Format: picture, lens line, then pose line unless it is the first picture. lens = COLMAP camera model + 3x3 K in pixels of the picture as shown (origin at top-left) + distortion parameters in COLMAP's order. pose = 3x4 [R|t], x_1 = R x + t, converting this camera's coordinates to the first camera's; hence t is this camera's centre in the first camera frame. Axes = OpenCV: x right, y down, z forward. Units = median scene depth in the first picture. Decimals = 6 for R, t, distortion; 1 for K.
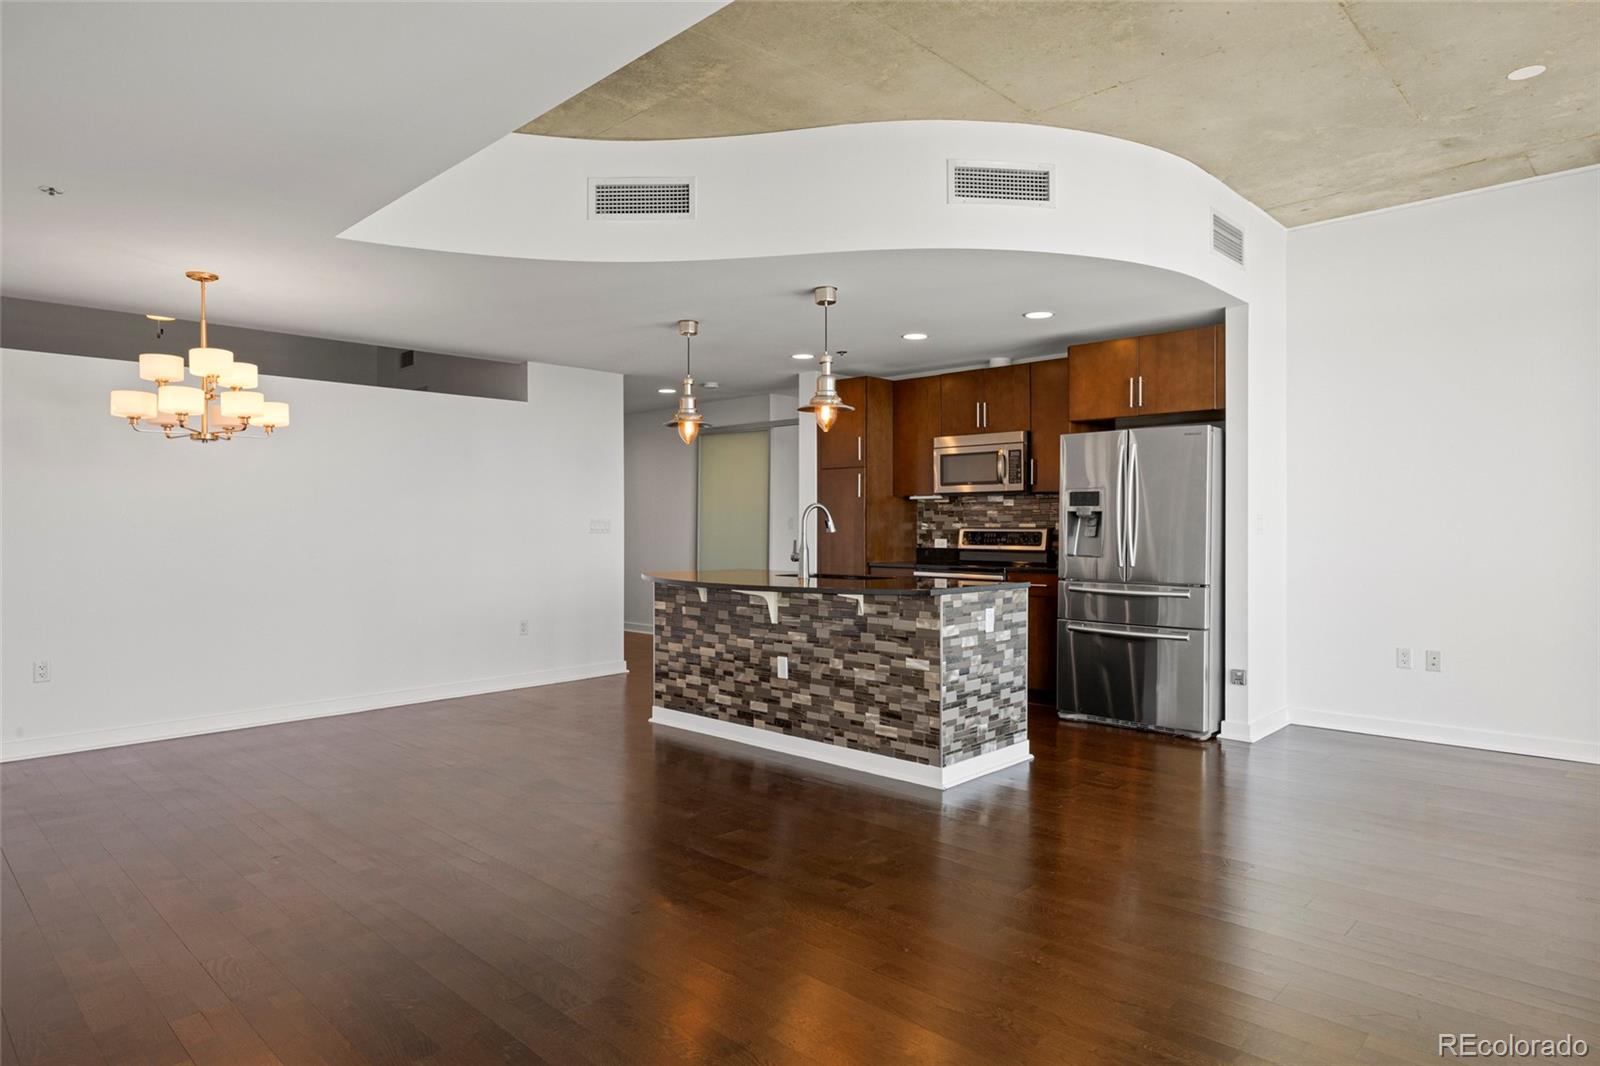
lens RADIAL K [[929.9, 0, 802.3], [0, 929.9, 527.4], [0, 0, 1]] dist [-0.008809, -0.000151]
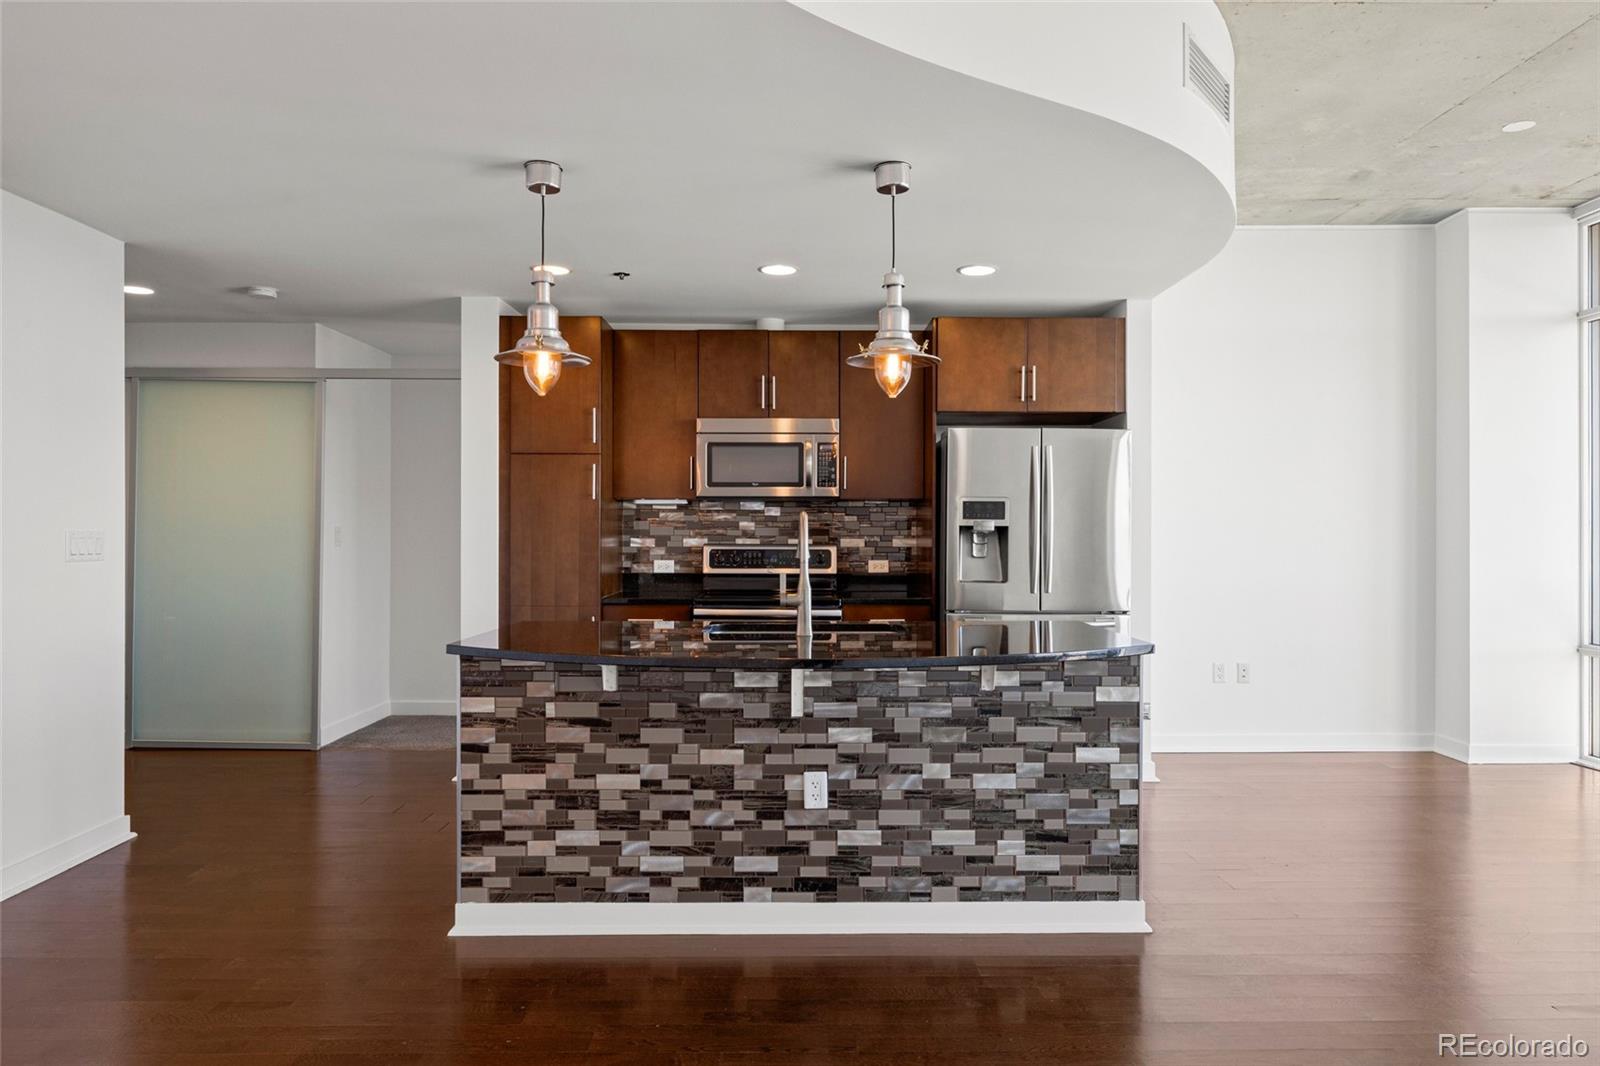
lens RADIAL K [[1016.7, 0, 803.3], [0, 1016.7, 534.4], [0, 0, 1]] dist [-0.000658, -0.003308]
pose [[0.716731, -0.000735, 0.697349, -0.433093], [0.000202, 1.000000, 0.000847, -0.010926], [-0.697350, -0.000466, 0.716731, 0.493329]]
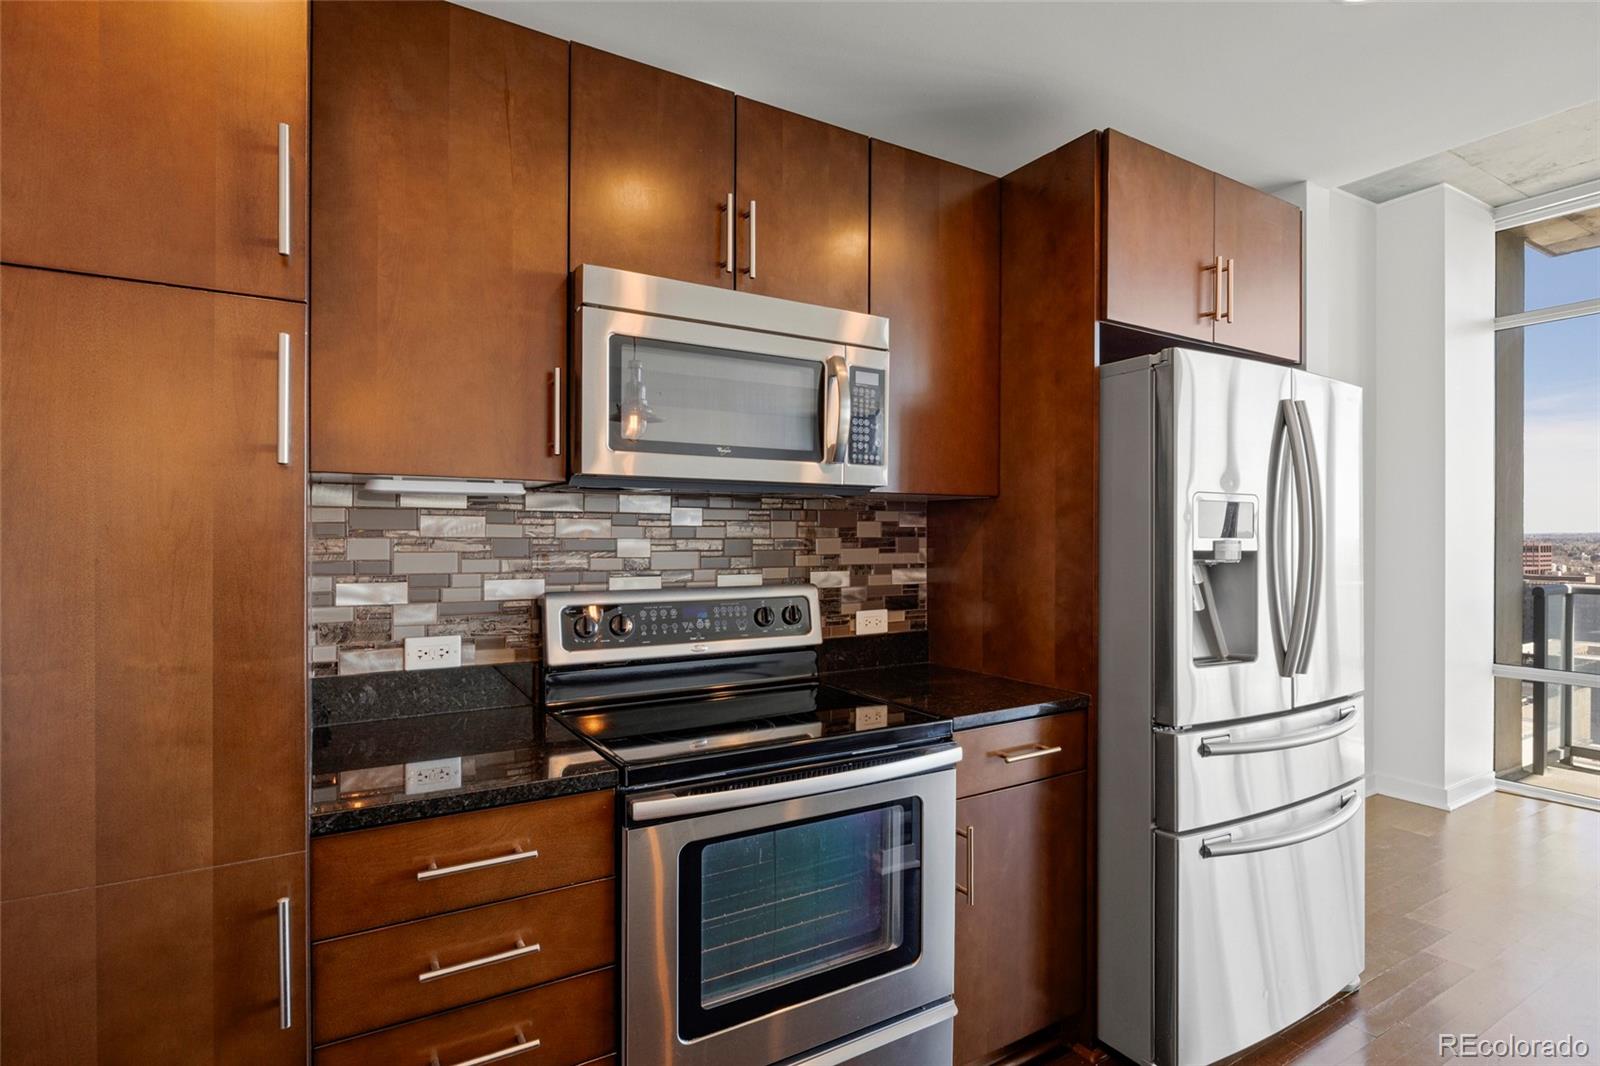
lens RADIAL K [[794.3, 0, 802.9], [0, 794.3, 542.9], [0, 0, 1]] dist [-0.005000, -0.001616]
pose [[0.257813, -0.008416, 0.966158, -0.076714], [0.001512, 0.999964, 0.008308, -0.024479], [-0.966194, -0.000681, 0.257816, 1.120766]]
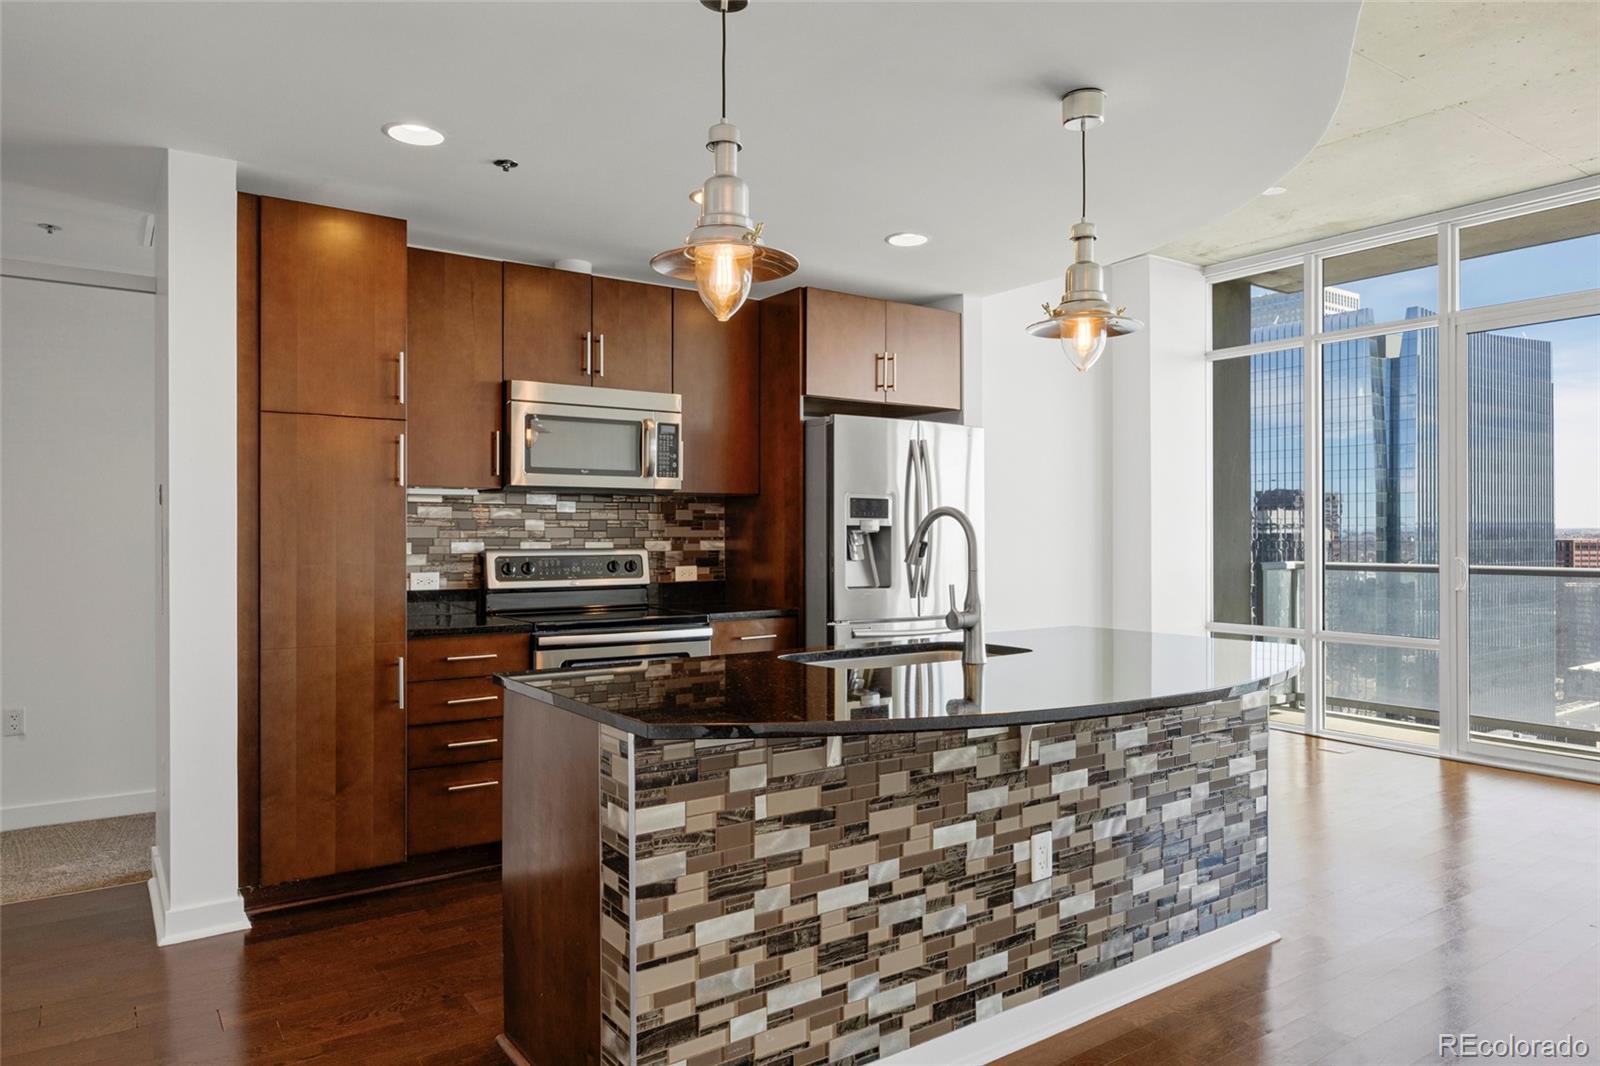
lens RADIAL K [[1016.7, 0, 796.9], [0, 1016.7, 537.5], [0, 0, 1]] dist [-0.000658, -0.003308]
pose [[0.195586, -0.004924, 0.980674, -0.497890], [0.004154, 0.999983, 0.004192, -0.011636], [-0.980678, 0.003254, 0.195603, 0.926926]]
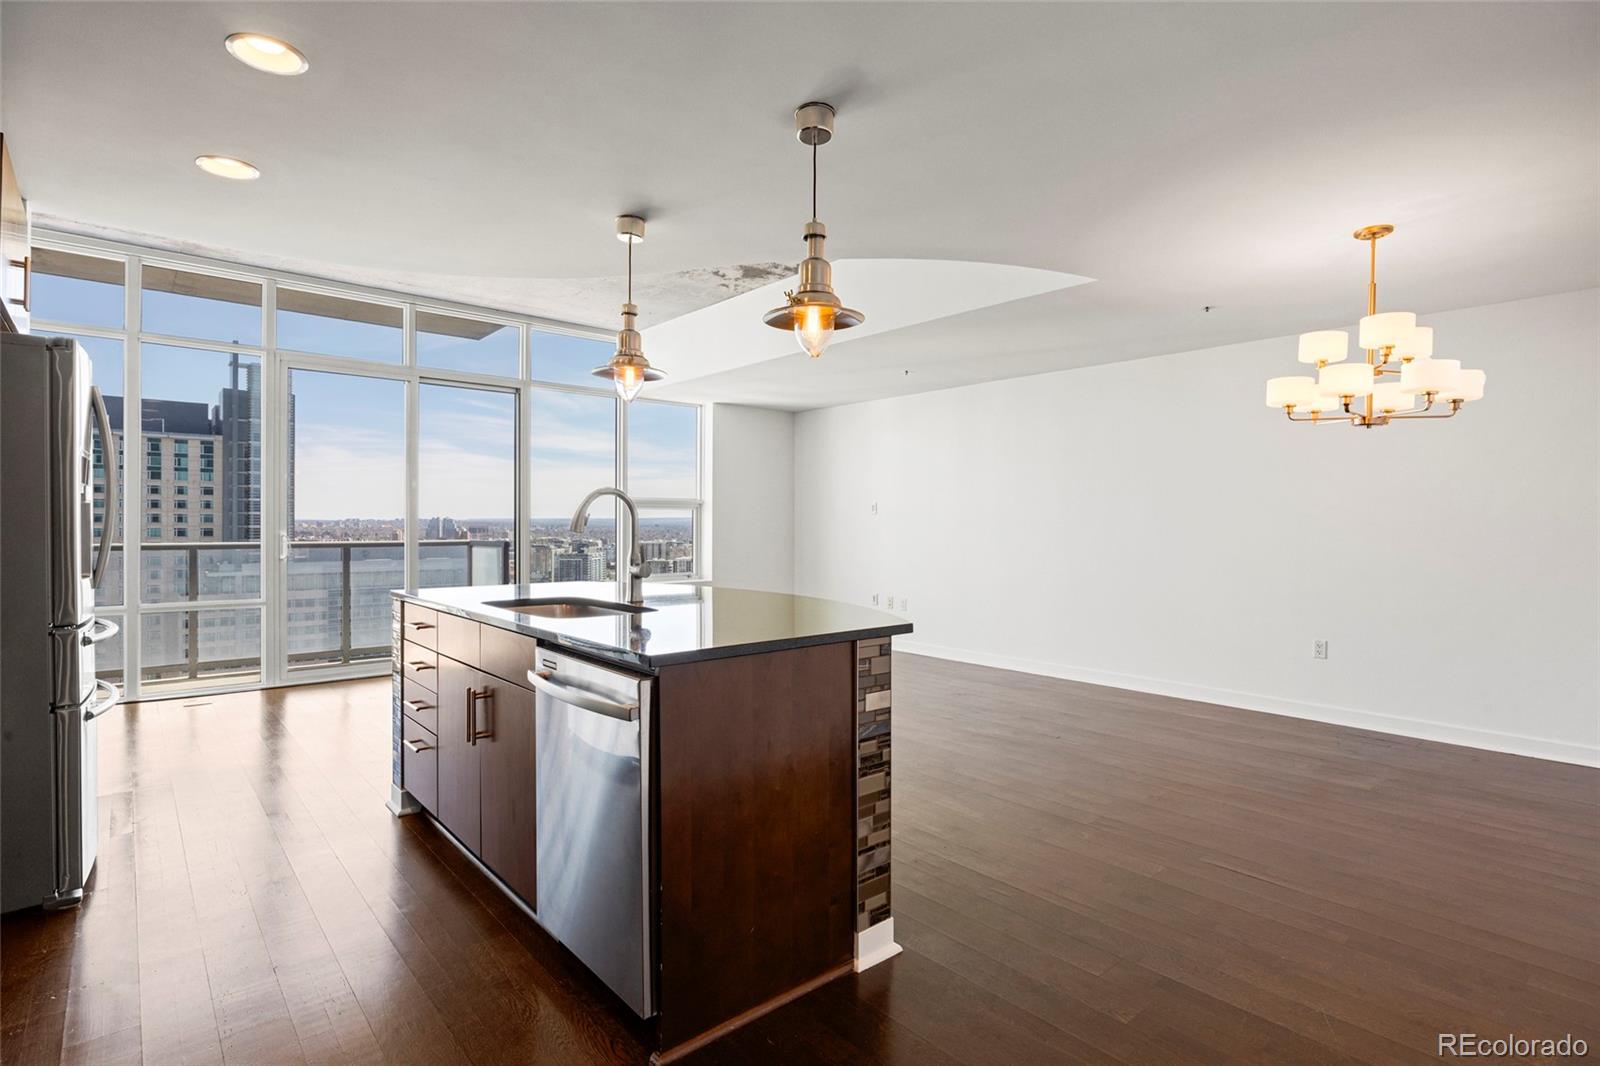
lens RADIAL K [[794.3, 0, 811.9], [0, 794.3, 525.6], [0, 0, 1]] dist [-0.005000, -0.001616]
pose [[-0.996996, -0.003912, 0.077355, -0.157087], [-0.003846, 0.999992, 0.001008, -0.000665], [-0.077358, 0.000707, -0.997003, 1.464701]]
